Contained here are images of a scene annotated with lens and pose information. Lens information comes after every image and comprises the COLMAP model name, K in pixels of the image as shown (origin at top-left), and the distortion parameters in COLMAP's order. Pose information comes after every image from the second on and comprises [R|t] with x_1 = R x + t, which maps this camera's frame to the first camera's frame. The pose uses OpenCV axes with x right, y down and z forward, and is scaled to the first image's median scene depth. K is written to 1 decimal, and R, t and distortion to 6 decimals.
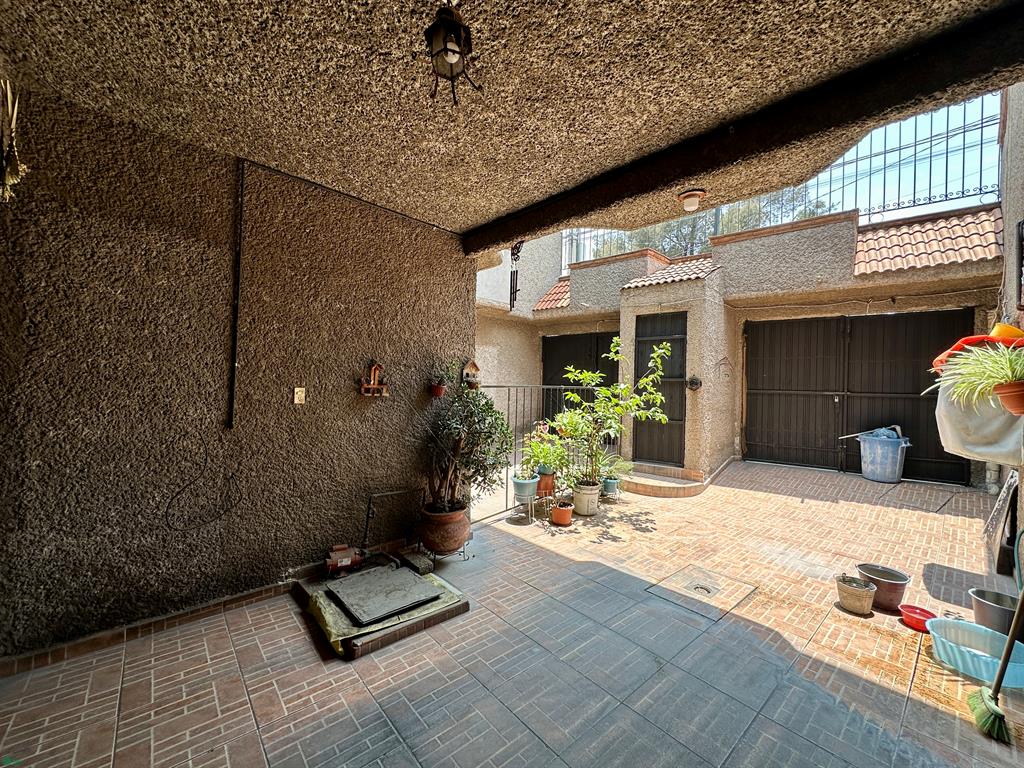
lens RADIAL K [[403.8, 0, 513.4], [0, 403.8, 387.9], [0, 0, 1]] dist [-0.008367, 0.000462]
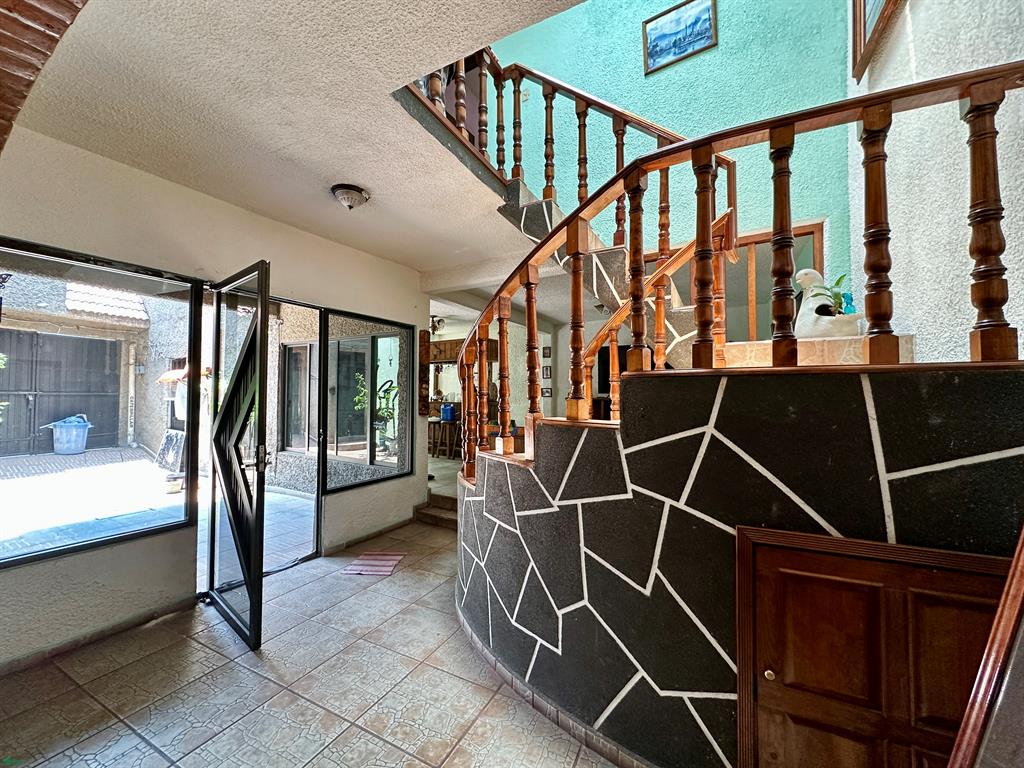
lens RADIAL K [[403.8, 0, 514.8], [0, 403.8, 383.4], [0, 0, 1]] dist [-0.008367, 0.000462]
pose [[-0.352202, 0.000692, 0.935924, -0.850469], [-0.012315, 0.999910, -0.005374, -0.026801], [-0.935843, -0.013419, -0.352162, 0.025038]]
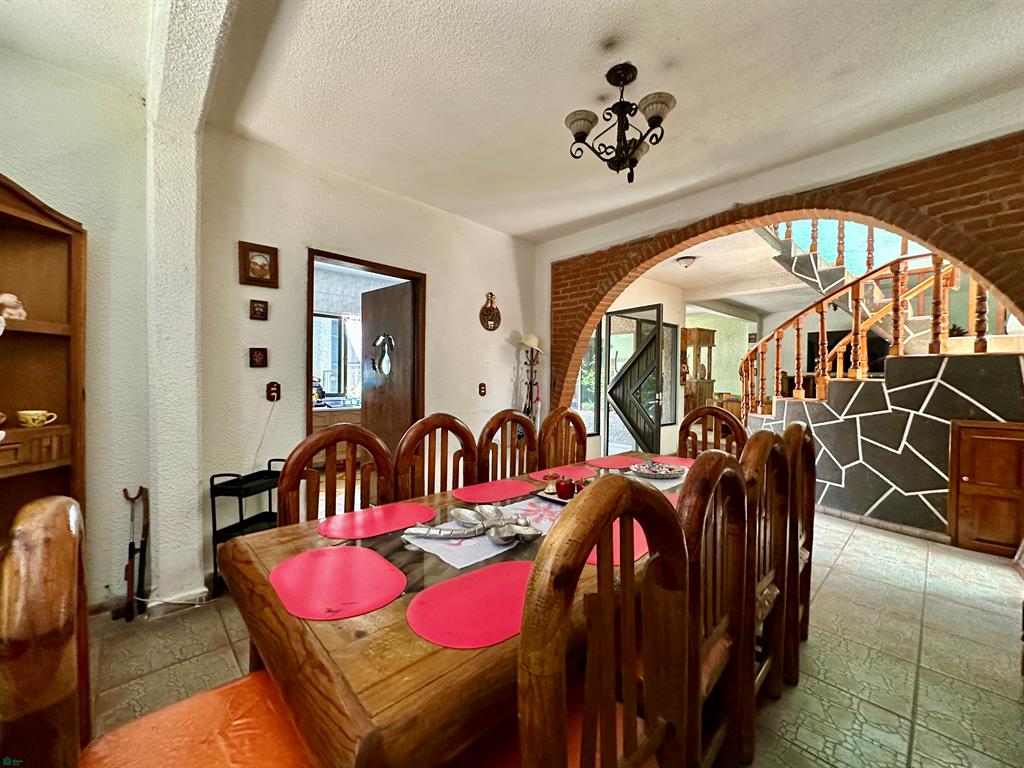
lens RADIAL K [[403.8, 0, 510.3], [0, 403.8, 386.1], [0, 0, 1]] dist [-0.008367, 0.000462]
pose [[-0.017855, -0.045728, 0.998794, -2.130901], [-0.006301, 0.998939, 0.045622, 0.013945], [-0.999821, -0.005479, -0.018124, 1.478255]]
